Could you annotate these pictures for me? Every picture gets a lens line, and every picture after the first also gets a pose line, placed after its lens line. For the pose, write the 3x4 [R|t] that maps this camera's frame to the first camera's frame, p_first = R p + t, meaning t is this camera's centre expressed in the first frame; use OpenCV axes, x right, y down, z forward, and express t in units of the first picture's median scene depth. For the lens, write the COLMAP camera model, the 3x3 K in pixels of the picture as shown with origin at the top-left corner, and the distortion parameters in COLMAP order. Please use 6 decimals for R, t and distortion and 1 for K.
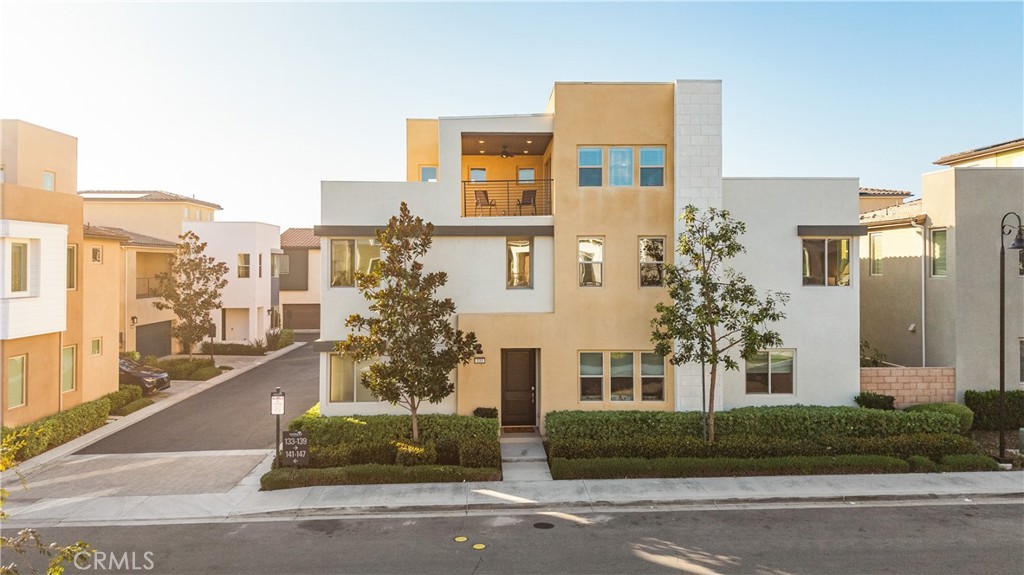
lens RADIAL K [[697.6, 0, 517.7], [0, 697.6, 259.3], [0, 0, 1]] dist [0.002179, -0.000453]
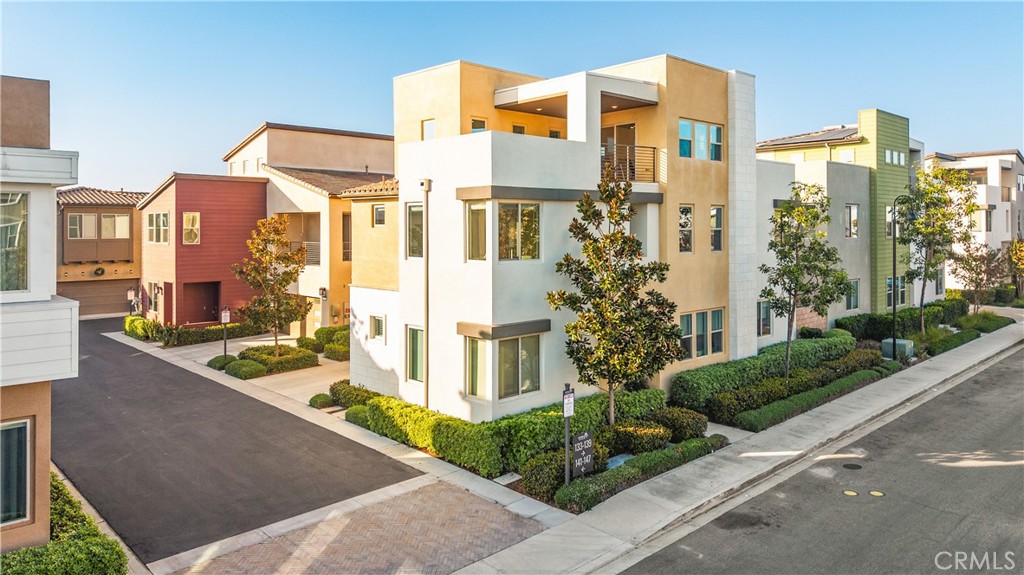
lens RADIAL K [[708.7, 0, 511.5], [0, 708.7, 217.6], [0, 0, 1]] dist [0.001058, 0.001803]
pose [[0.754055, 0.010975, 0.656719, -0.923160], [-0.007873, 0.999940, -0.007672, -0.002959], [-0.656764, 0.000615, 0.754096, 0.413716]]
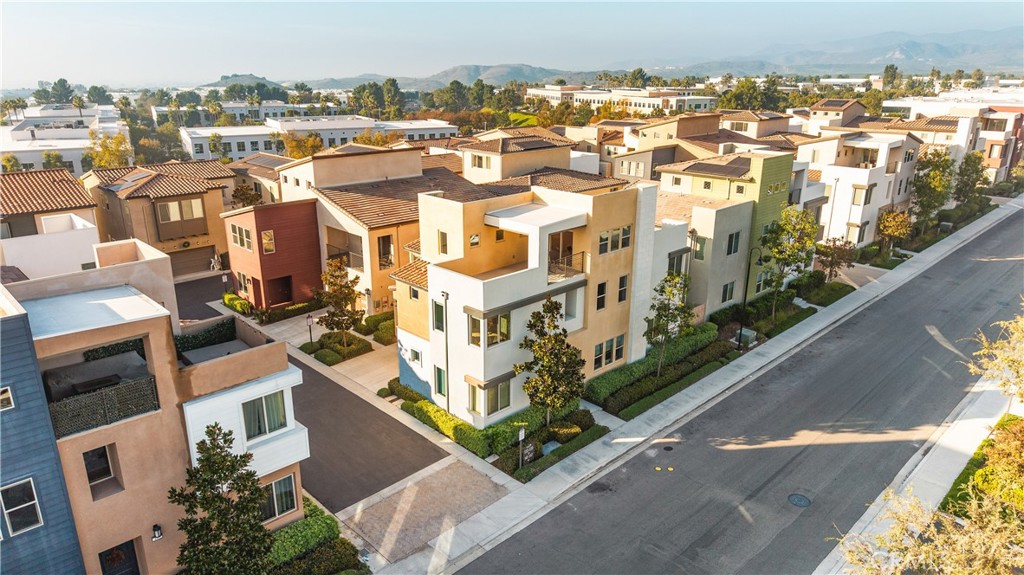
lens RADIAL K [[677.4, 0, 512.0], [0, 677.4, 287.5], [0, 0, 1]] dist [0.027036, -0.001108]
pose [[0.743002, -0.197044, 0.639626, -1.305048], [-0.016082, 0.950148, 0.311384, -0.618210], [-0.669096, -0.241645, 0.702793, -0.037095]]
